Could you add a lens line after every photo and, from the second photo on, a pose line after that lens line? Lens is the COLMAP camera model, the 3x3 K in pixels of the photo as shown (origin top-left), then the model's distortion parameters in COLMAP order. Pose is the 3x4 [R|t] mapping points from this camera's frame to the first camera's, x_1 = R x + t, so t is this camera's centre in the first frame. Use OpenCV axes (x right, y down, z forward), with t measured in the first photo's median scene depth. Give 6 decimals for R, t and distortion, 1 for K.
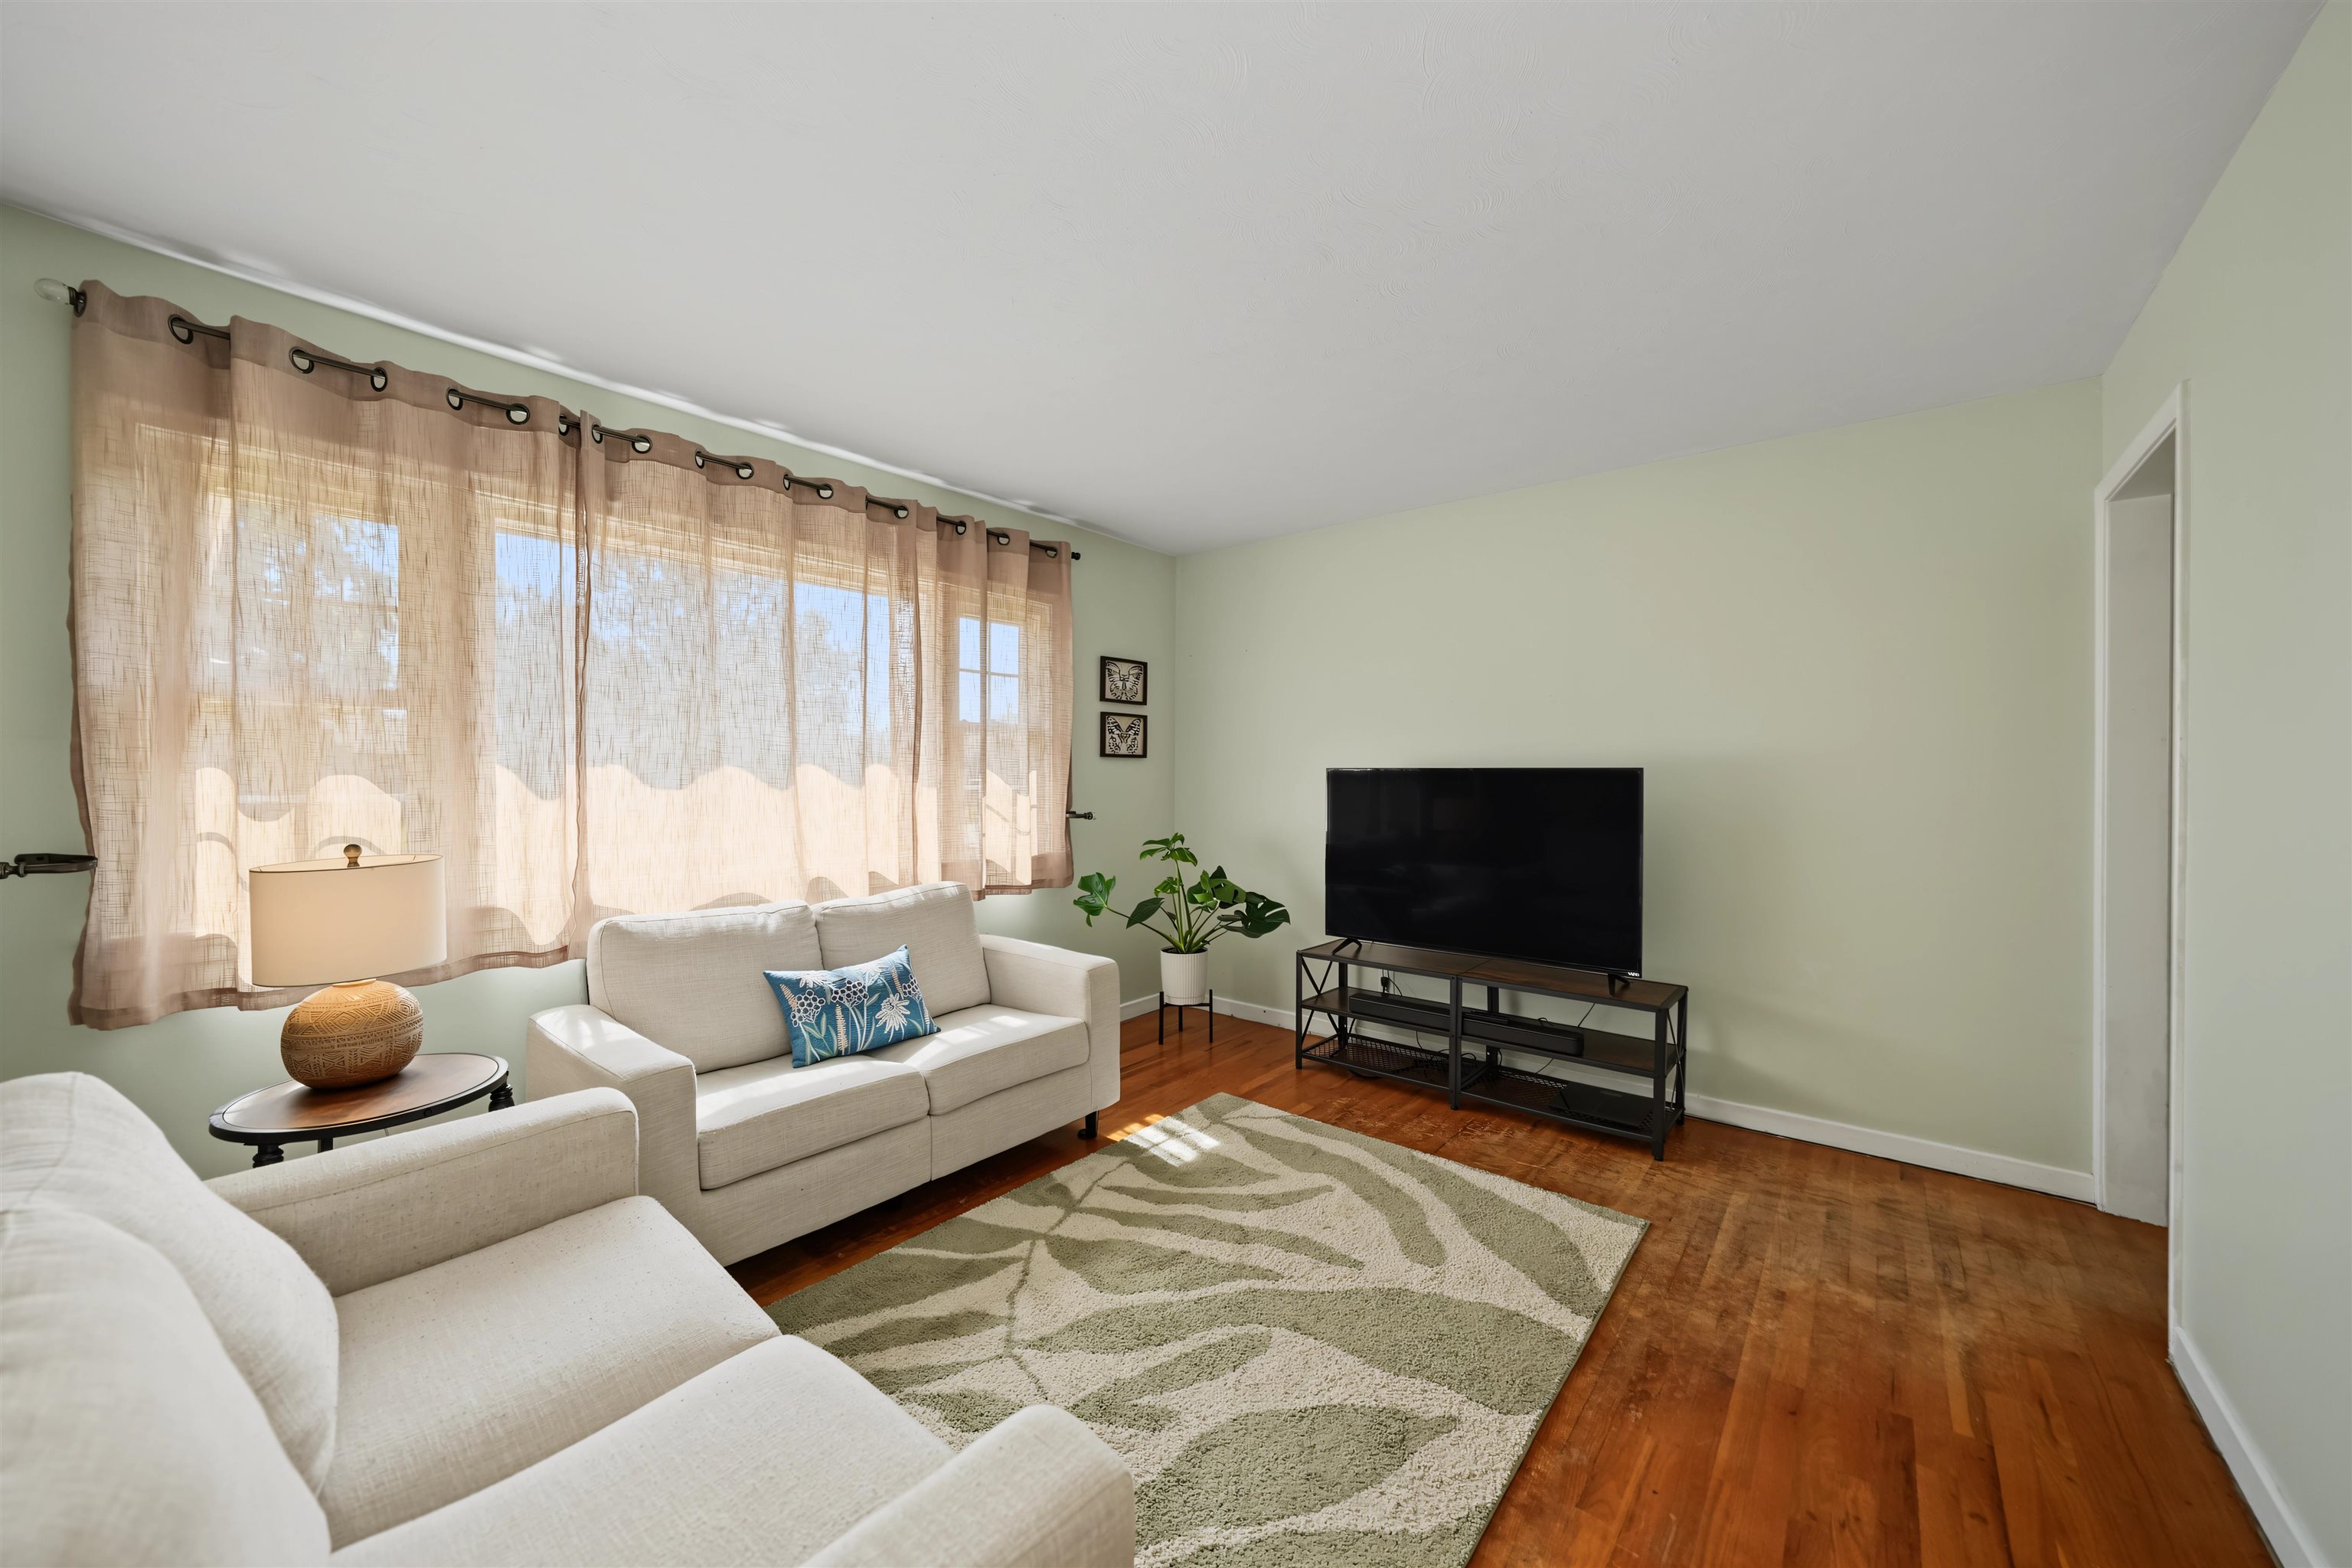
lens RADIAL K [[860.4, 0, 1182.5], [0, 860.4, 773.6], [0, 0, 1]] dist [-0.017978, 0.002975]
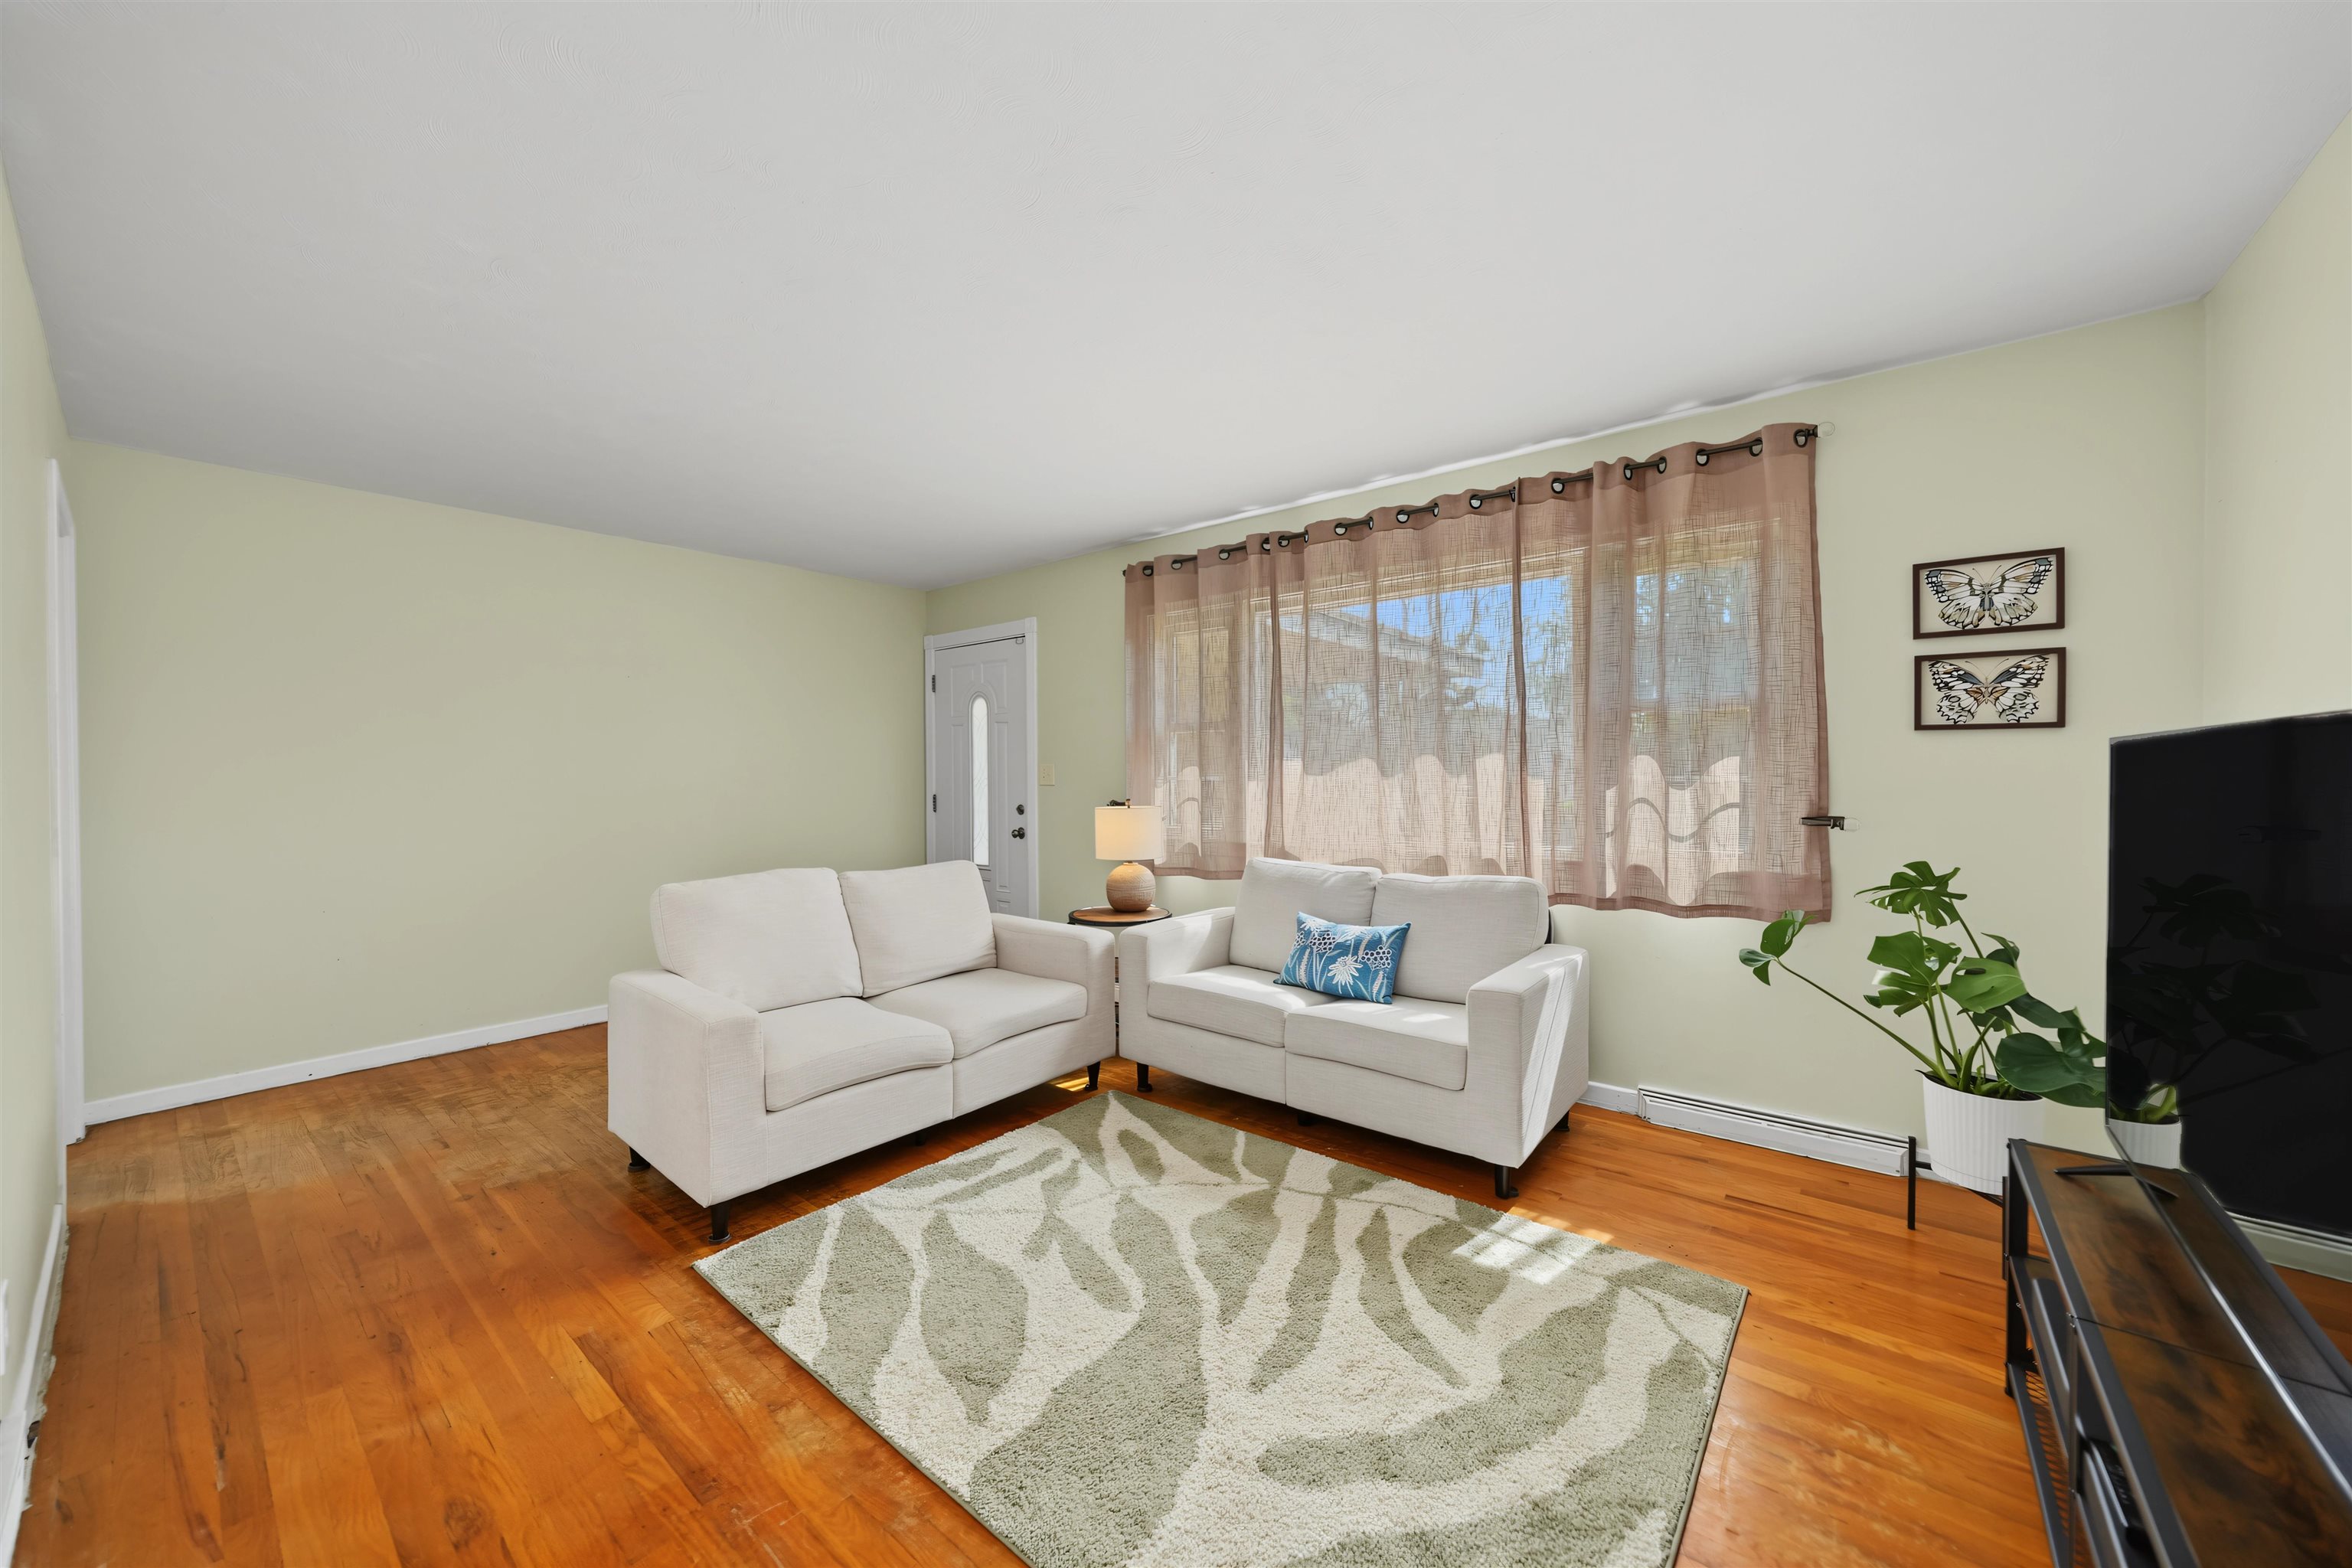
lens RADIAL K [[860.4, 0, 1183.0], [0, 860.4, 772.6], [0, 0, 1]] dist [-0.017978, 0.002975]
pose [[0.004153, 0.001608, -0.999990, 0.832128], [0.004470, 0.999989, 0.001627, 0.011106], [0.999981, -0.004476, 0.004146, 0.792344]]
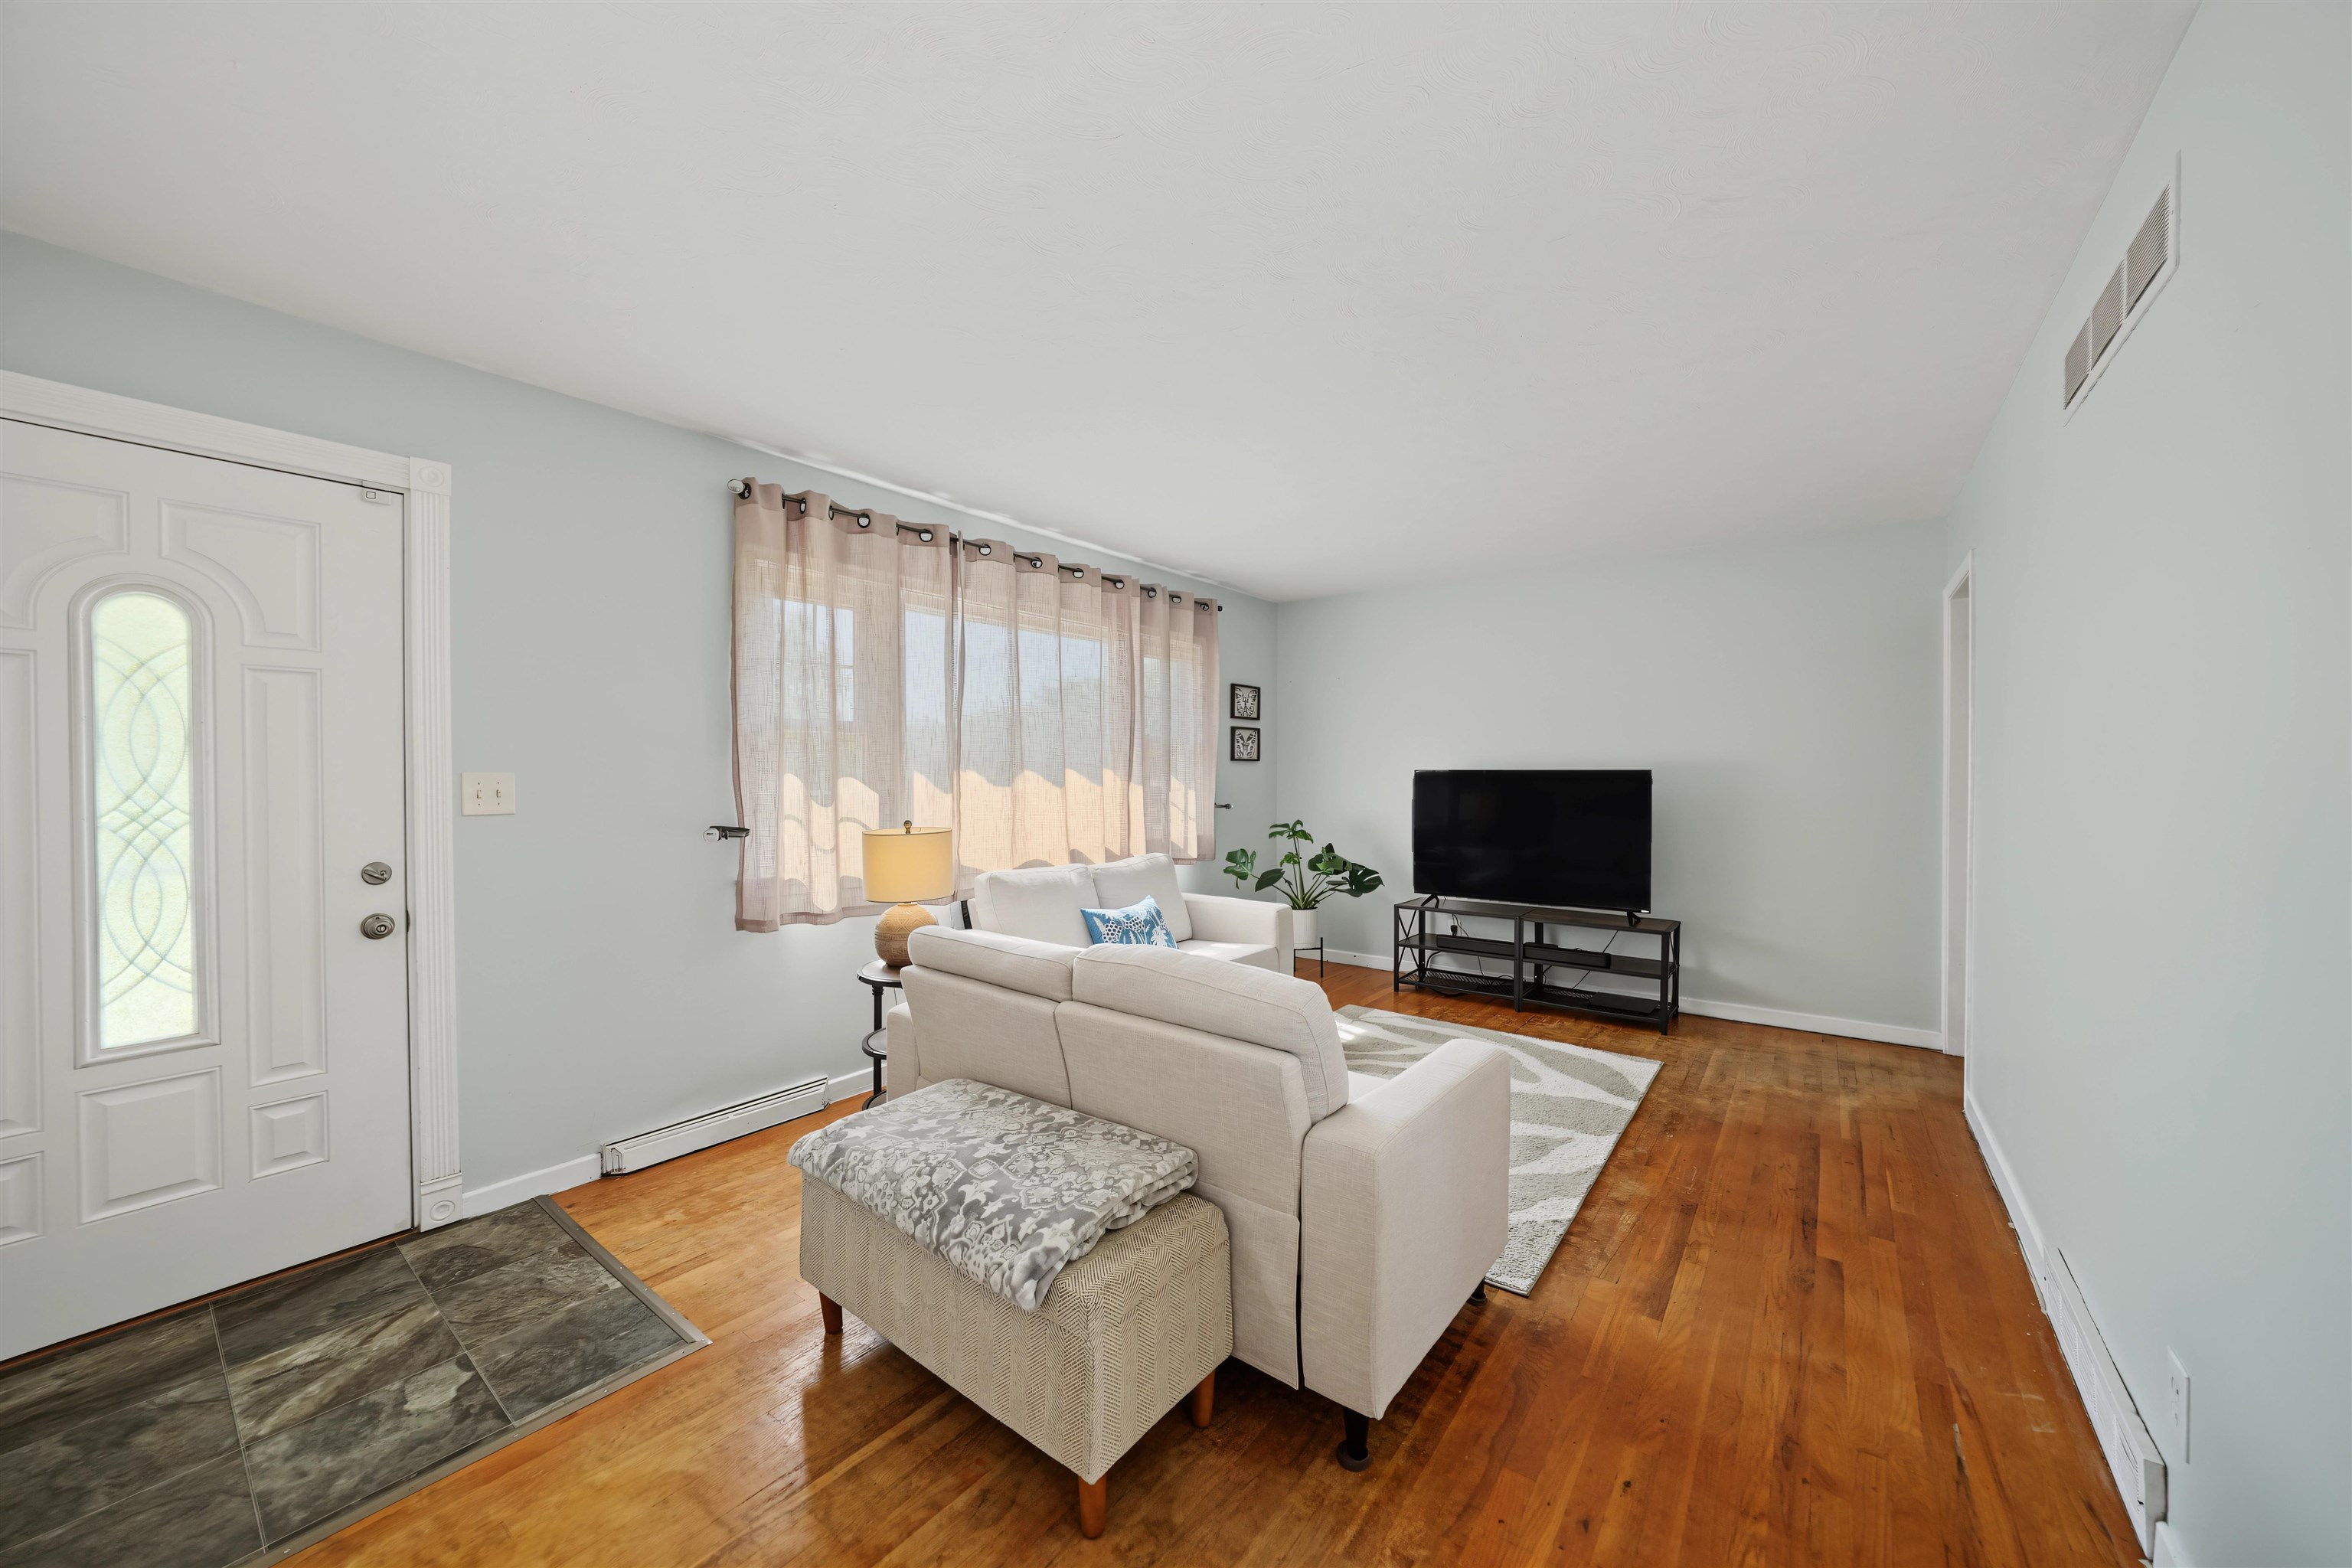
lens RADIAL K [[860.4, 0, 1183.1], [0, 860.4, 775.4], [0, 0, 1]] dist [-0.017978, 0.002975]
pose [[0.999239, -0.002534, 0.038932, -0.359772], [0.002323, 0.999982, 0.005466, -0.008050], [-0.038945, -0.005371, 0.999227, -0.484016]]
